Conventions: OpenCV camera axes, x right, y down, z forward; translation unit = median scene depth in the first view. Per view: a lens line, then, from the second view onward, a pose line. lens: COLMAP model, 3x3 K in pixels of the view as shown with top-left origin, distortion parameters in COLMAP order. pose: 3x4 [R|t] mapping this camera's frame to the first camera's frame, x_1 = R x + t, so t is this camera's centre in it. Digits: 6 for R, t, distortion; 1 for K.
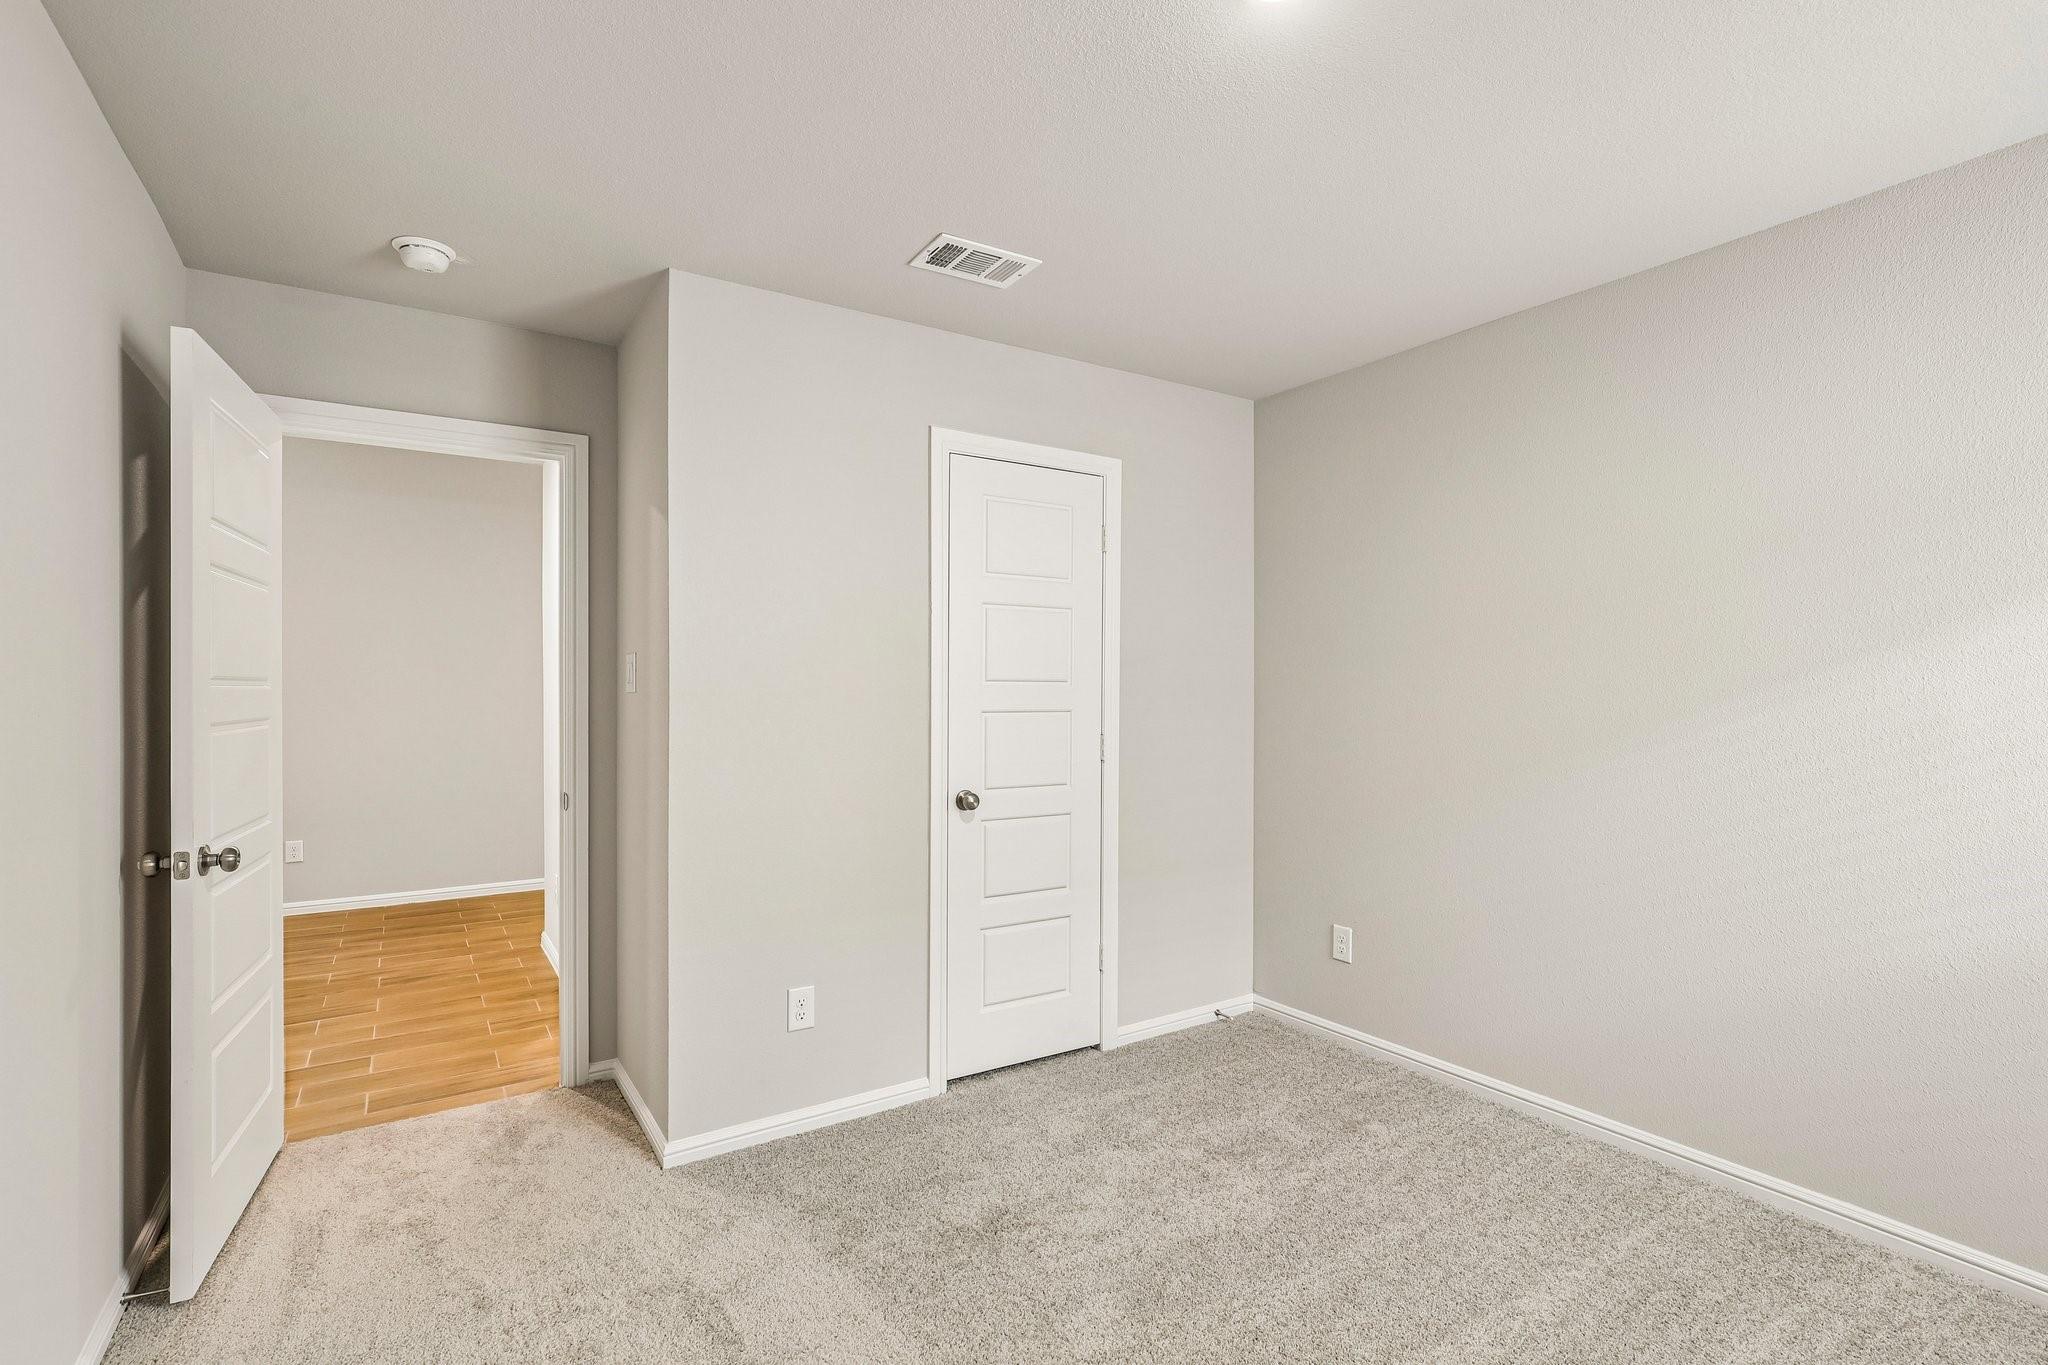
lens RADIAL K [[936.1, 0, 1024.6], [0, 936.1, 687.3], [0, 0, 1]] dist [-0.028613, 0.003232]
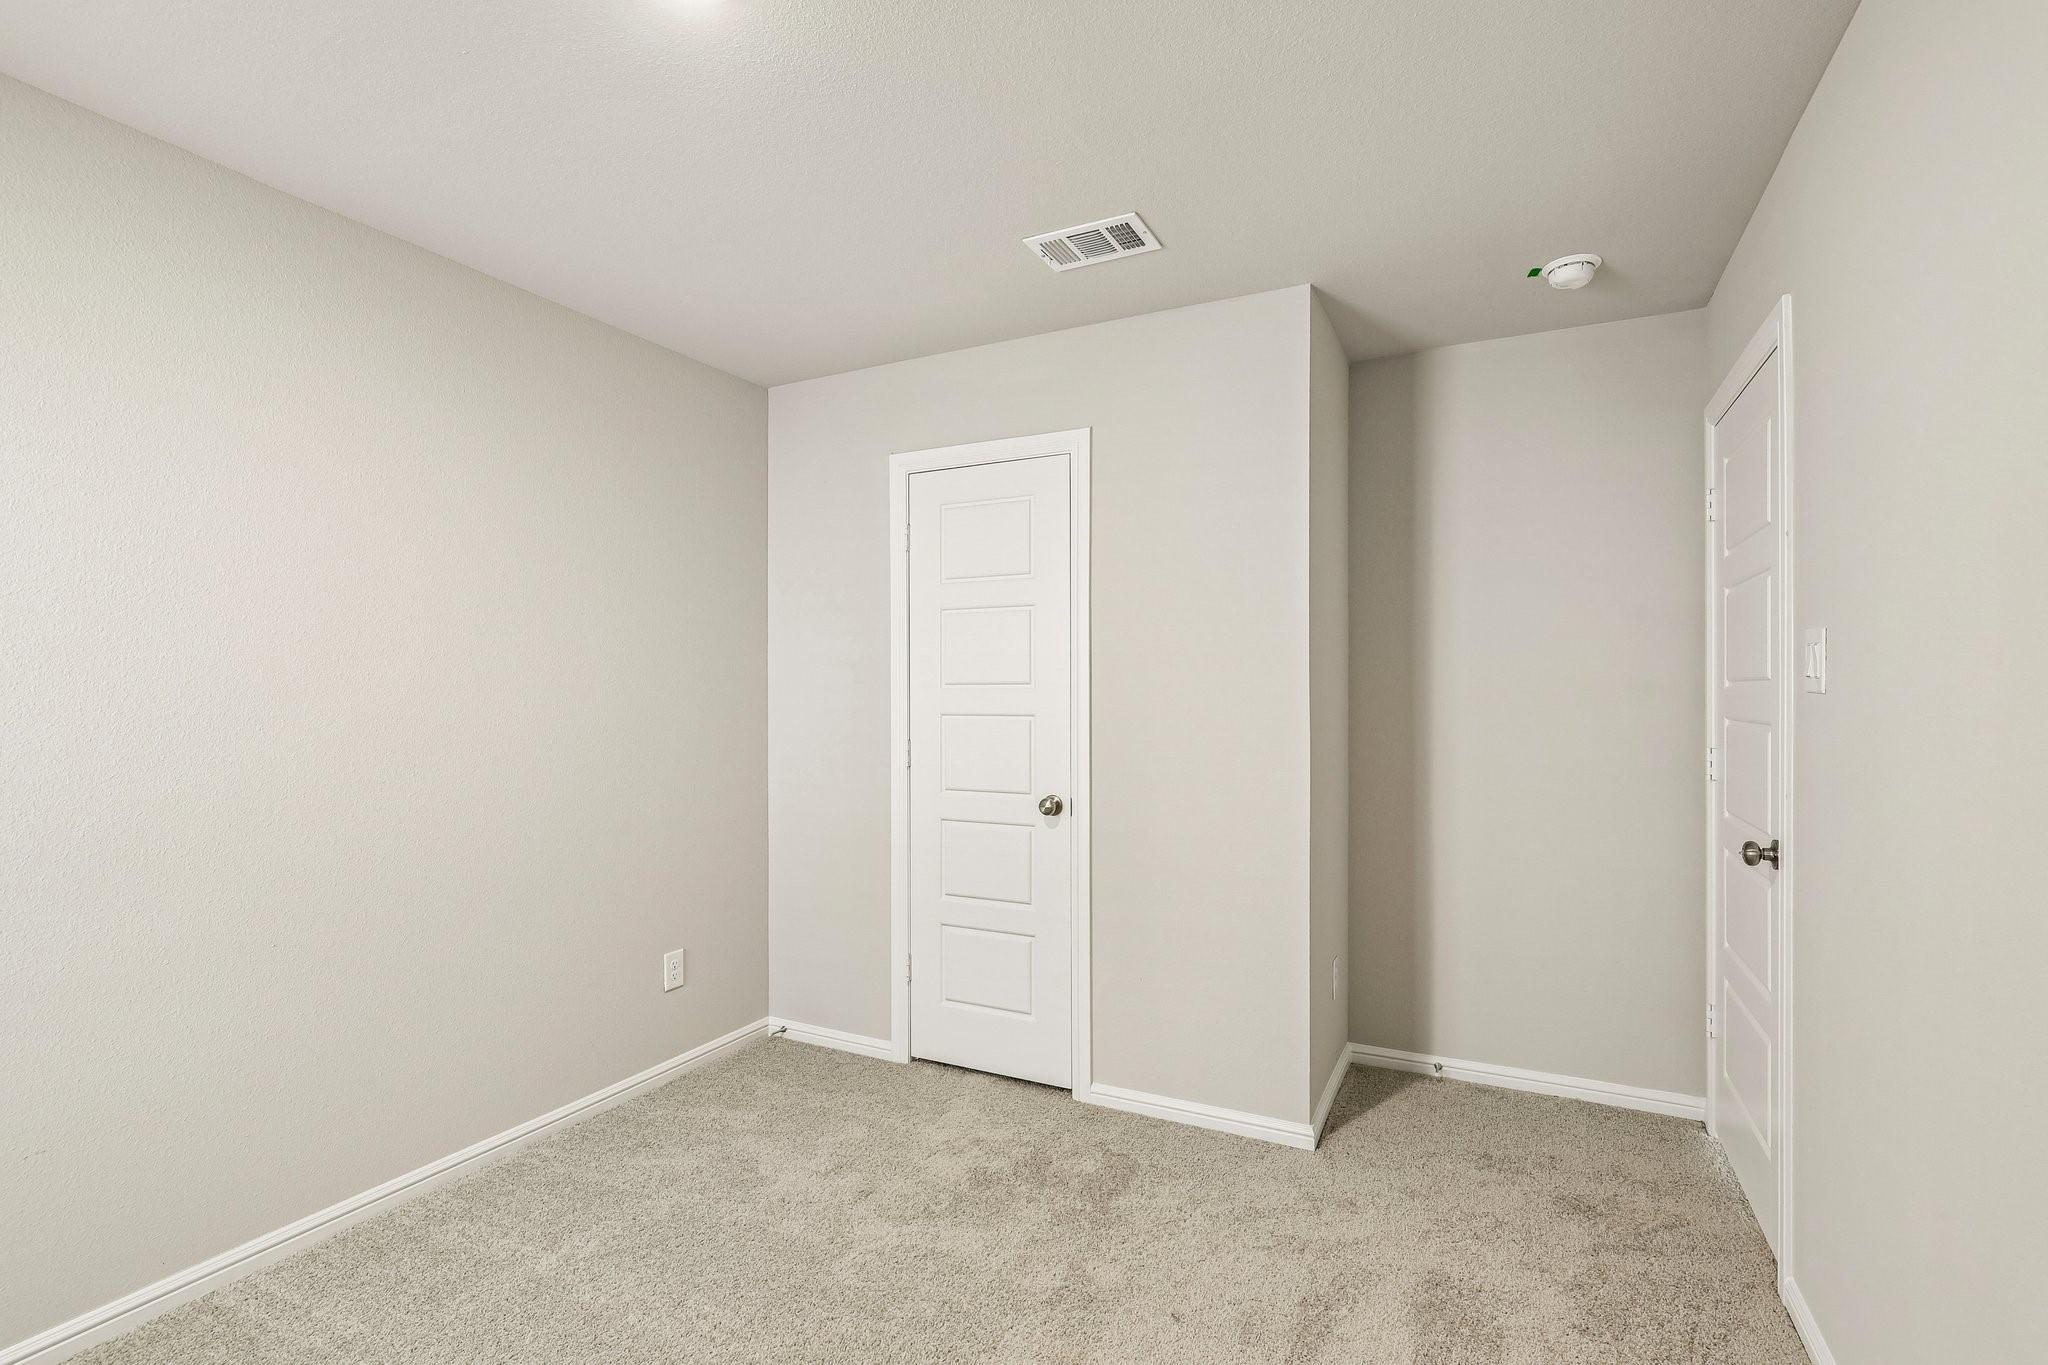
lens RADIAL K [[936.1, 0, 1020.1], [0, 936.1, 693.2], [0, 0, 1]] dist [-0.028613, 0.003232]
pose [[0.491655, 0.001404, -0.870789, 0.853728], [0.007725, 0.999952, 0.005974, -0.003794], [0.870756, -0.009664, 0.491621, 0.534717]]
